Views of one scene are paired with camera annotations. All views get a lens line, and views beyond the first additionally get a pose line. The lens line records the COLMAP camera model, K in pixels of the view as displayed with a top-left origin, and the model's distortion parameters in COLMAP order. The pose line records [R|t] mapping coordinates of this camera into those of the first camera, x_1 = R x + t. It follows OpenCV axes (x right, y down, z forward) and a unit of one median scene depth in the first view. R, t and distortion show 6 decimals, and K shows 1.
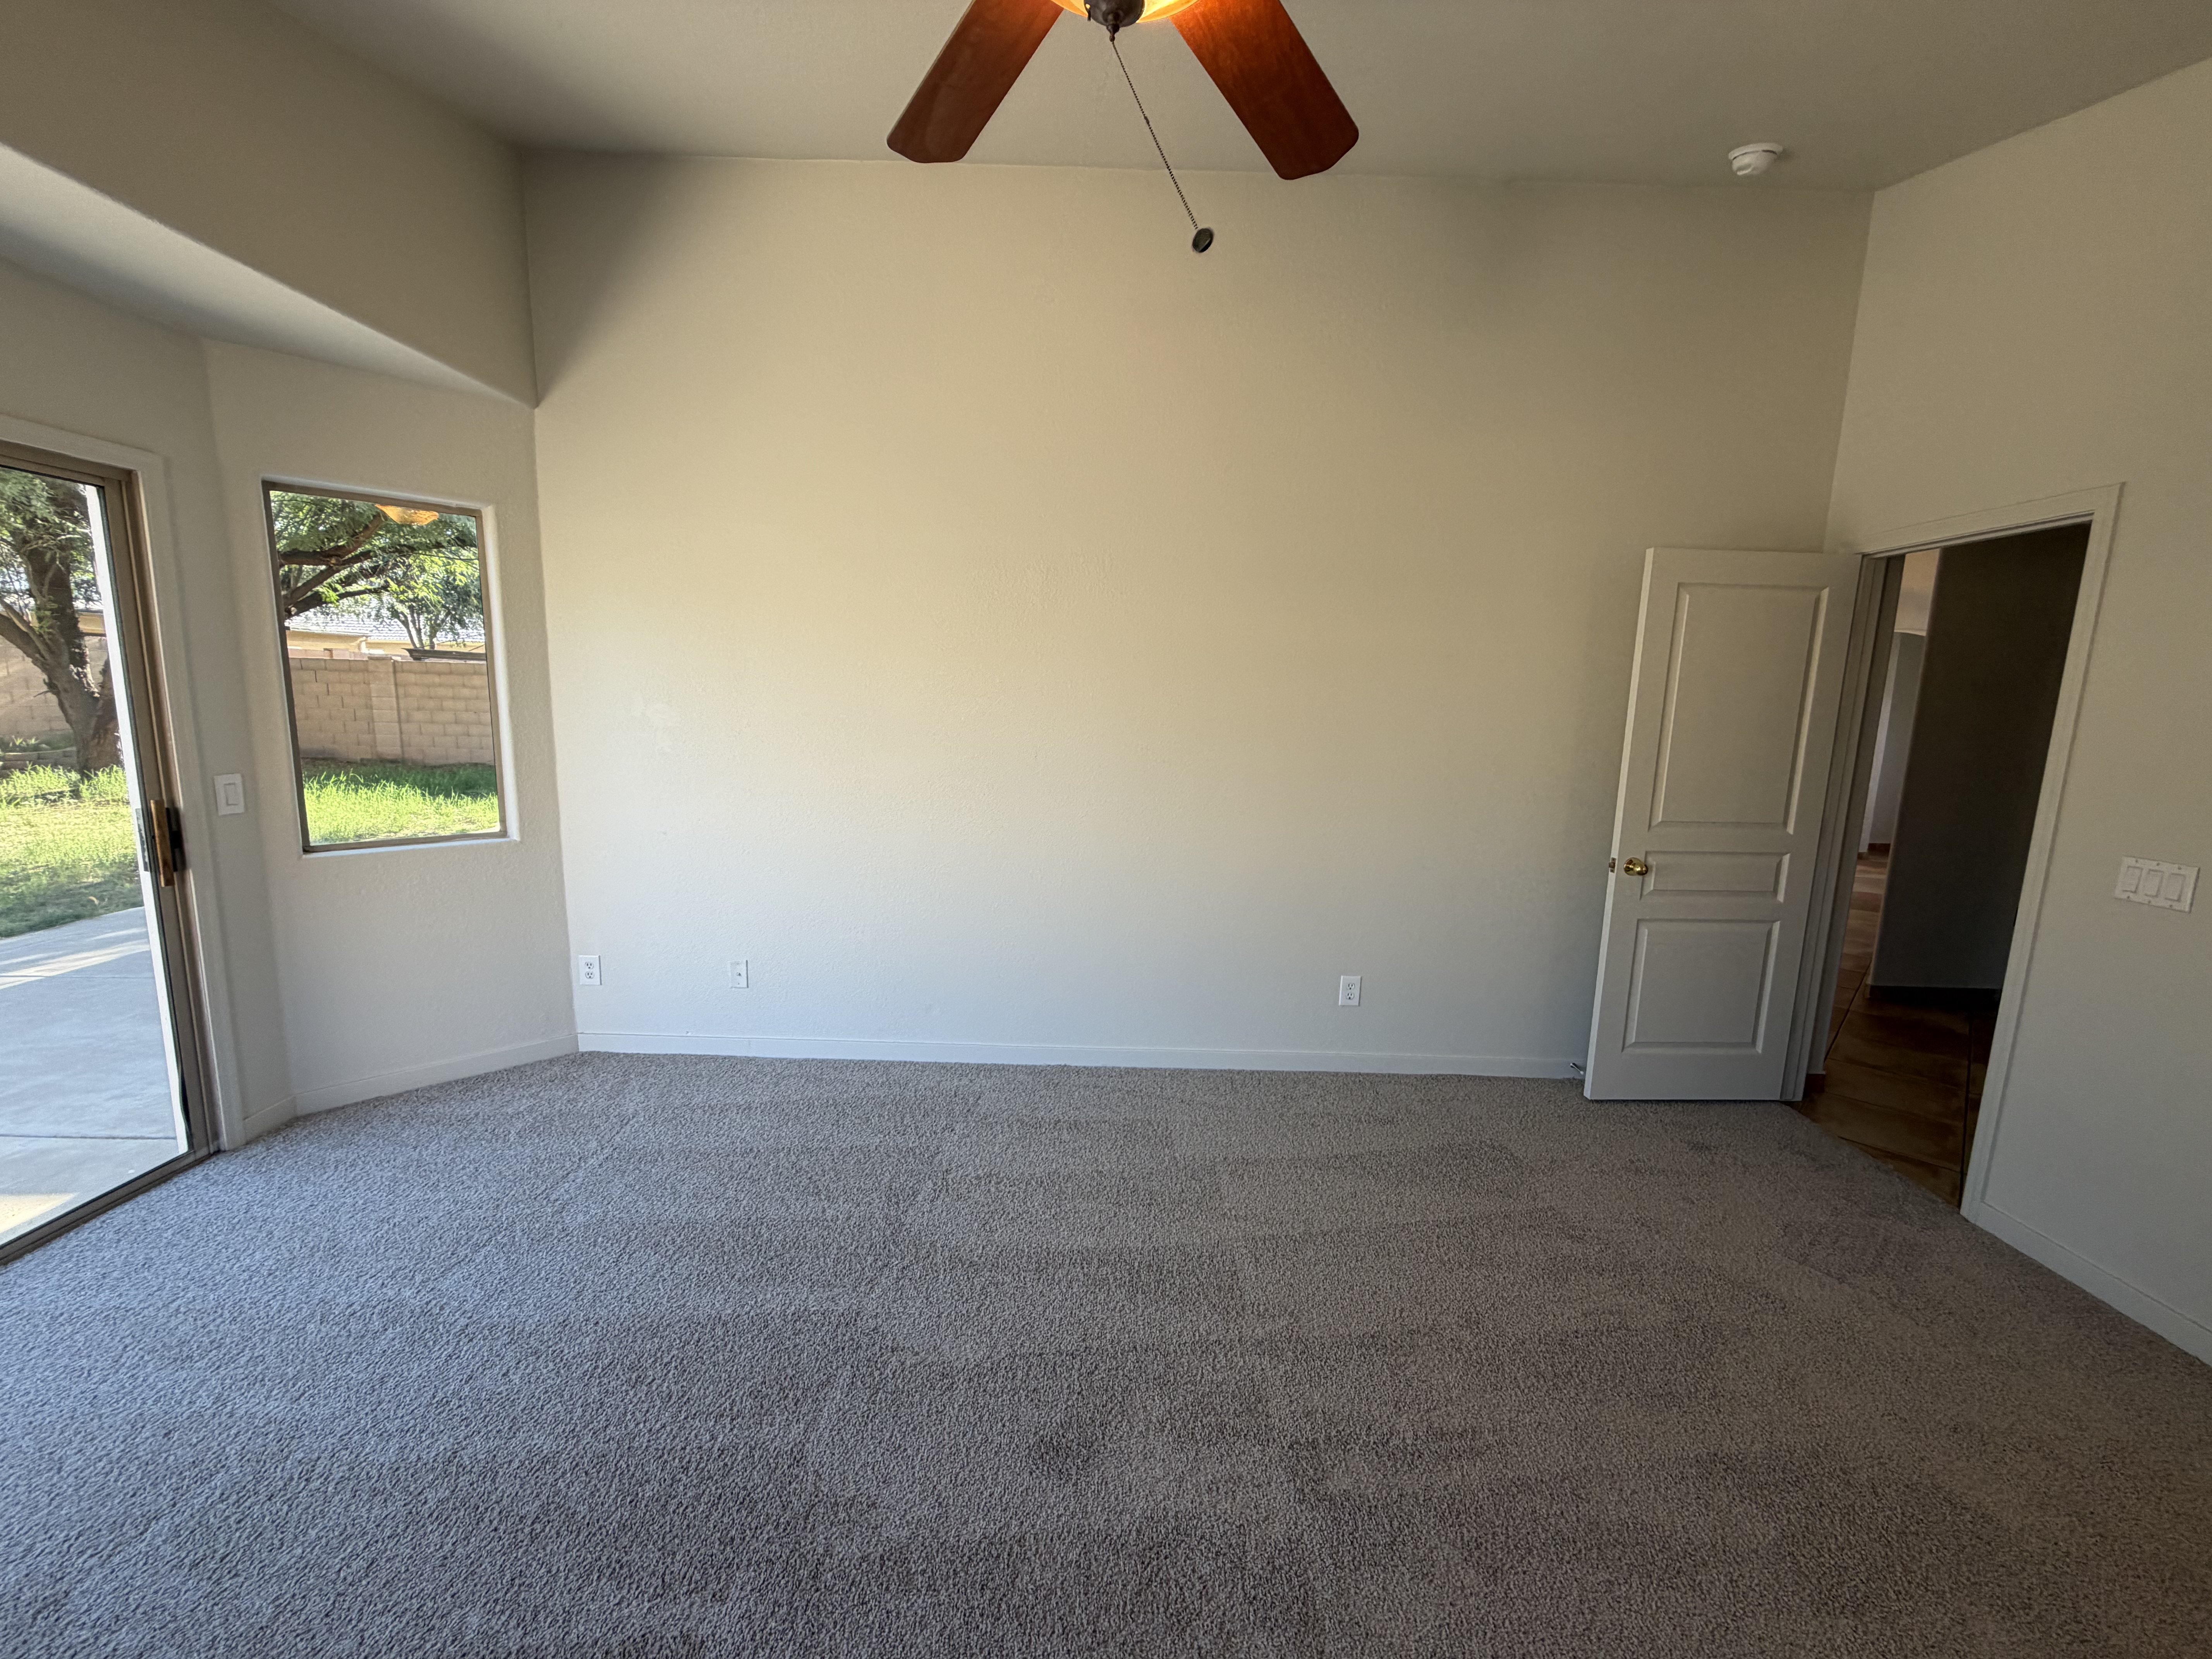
lens RADIAL K [[888.9, 0, 1105.1], [0, 888.9, 827.8], [0, 0, 1]] dist [-0.001173, -0.000050]
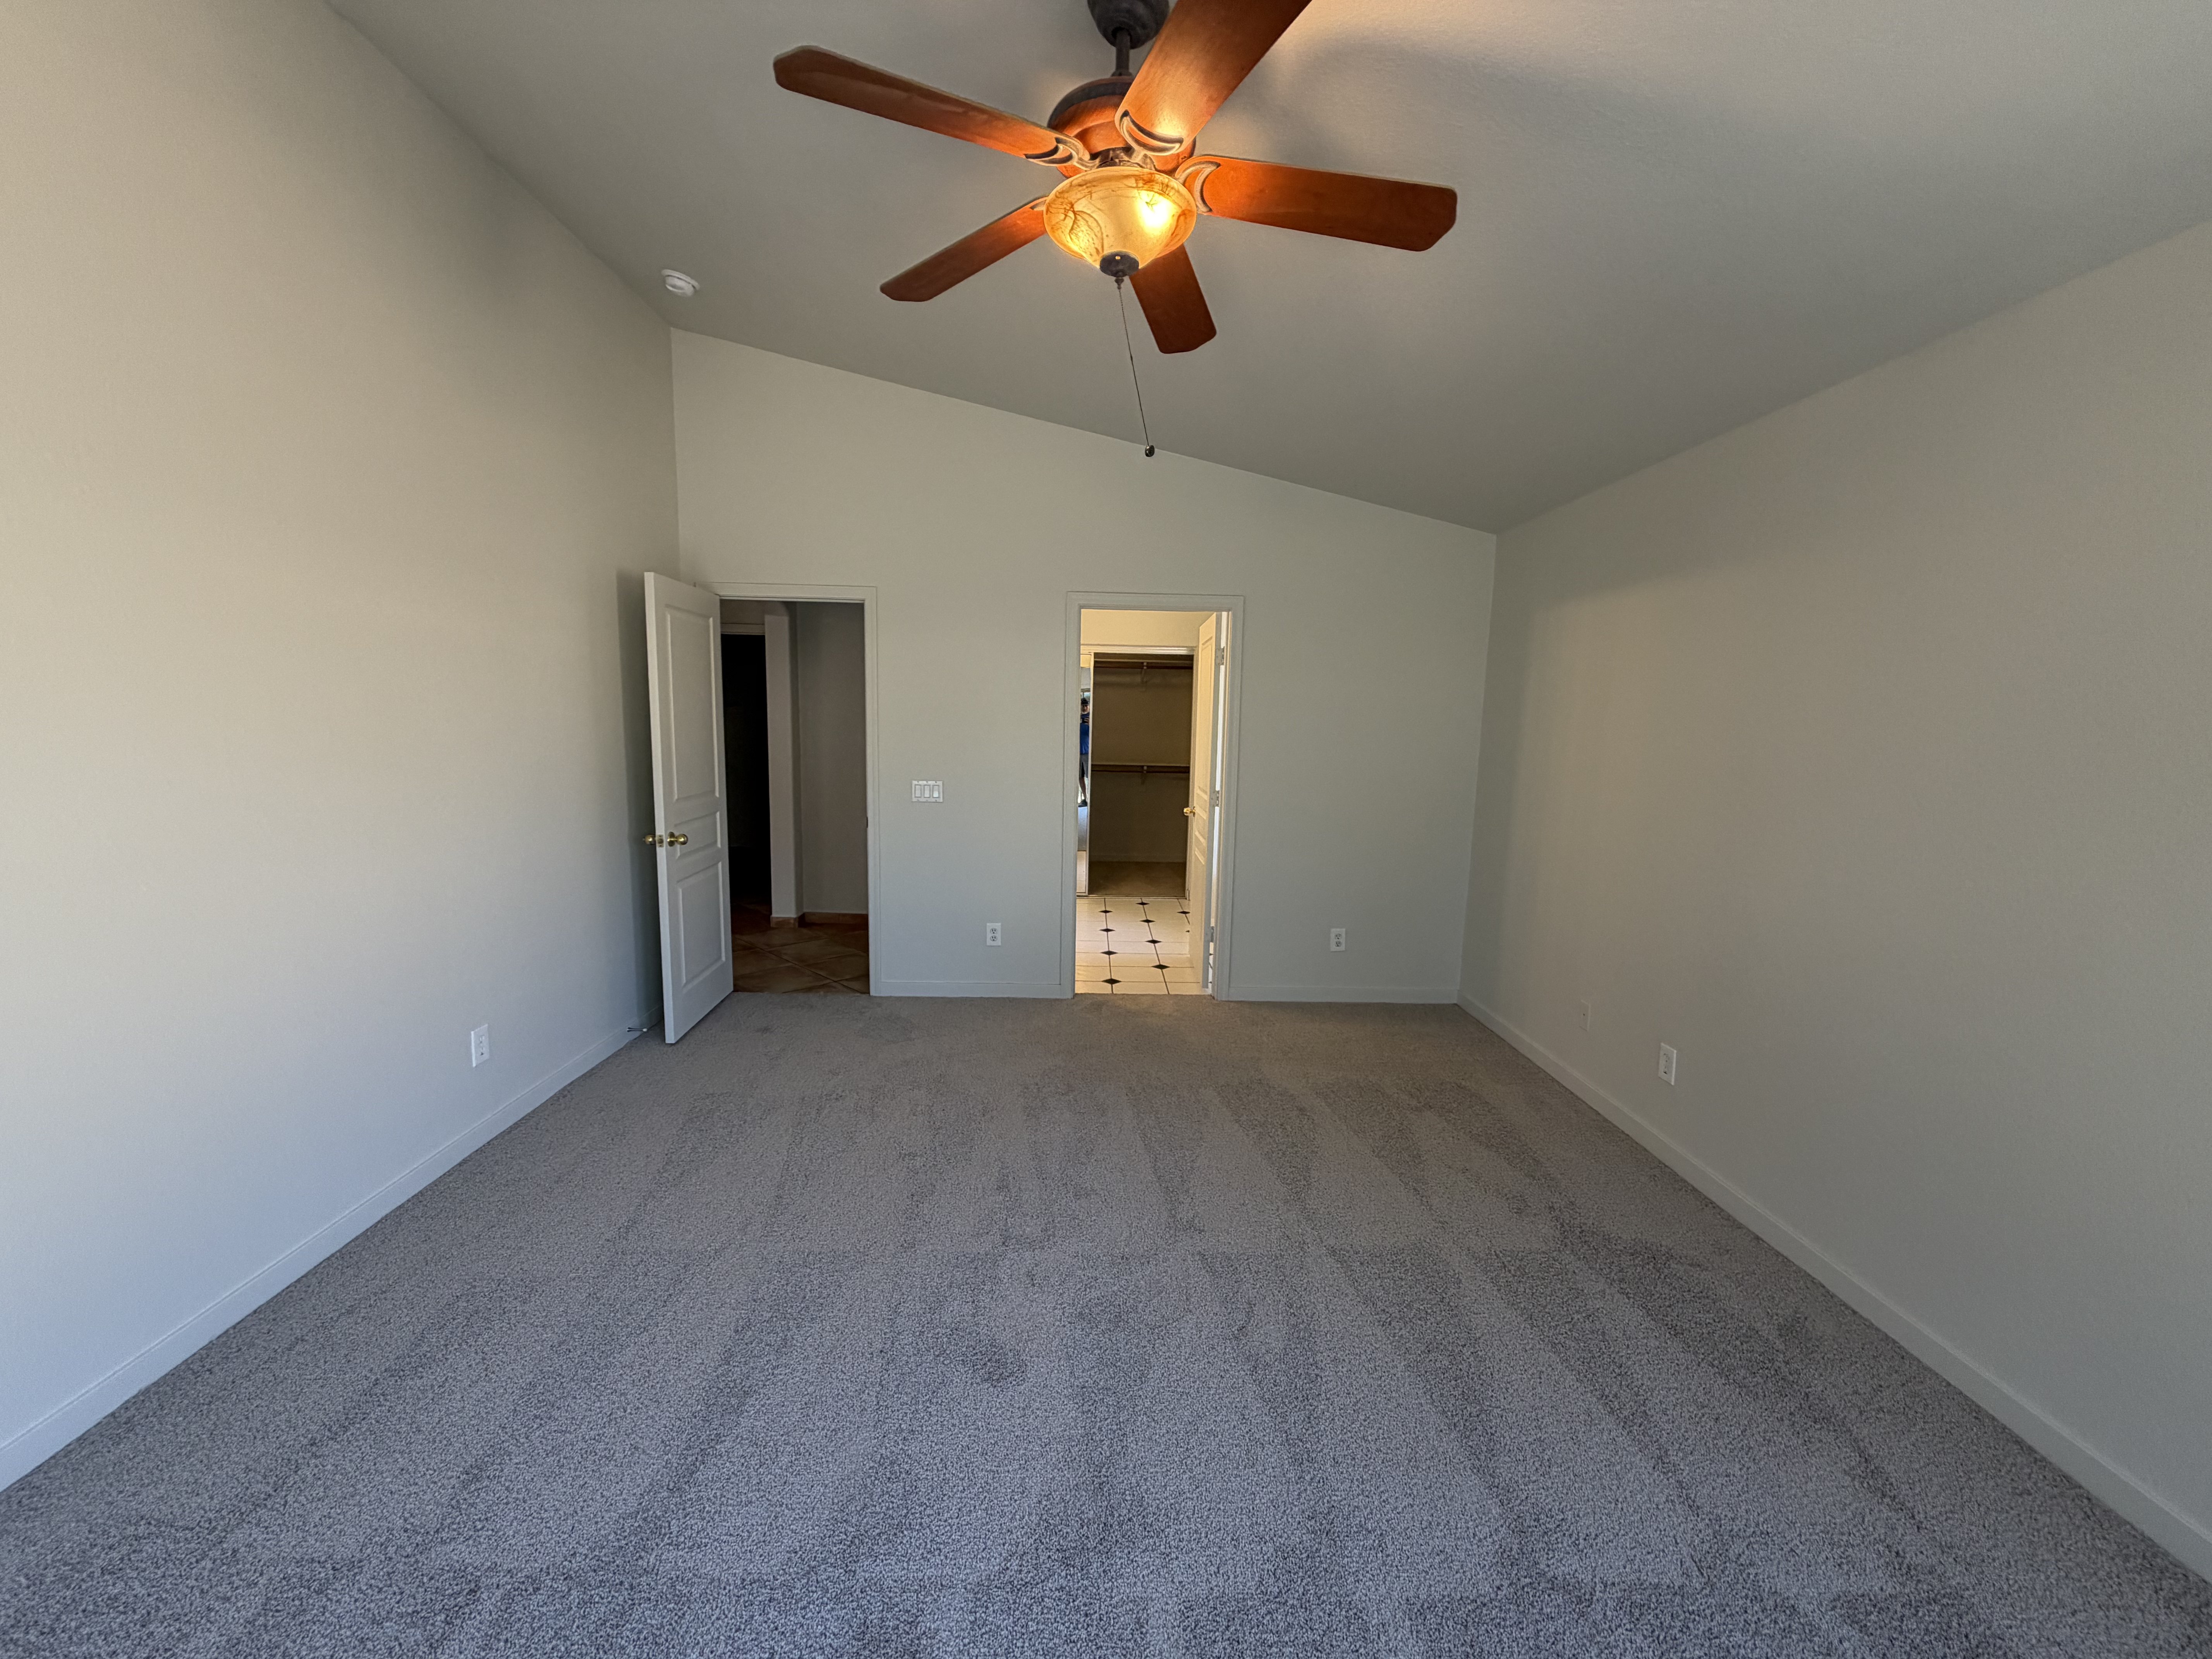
lens RADIAL K [[888.9, 0, 1104.5], [0, 888.9, 830.7], [0, 0, 1]] dist [-0.001173, -0.000050]
pose [[-0.025727, -0.155858, 0.987444, -0.651572], [0.130797, 0.978755, 0.157895, -0.087641], [-0.991075, 0.133217, -0.004794, 0.464268]]
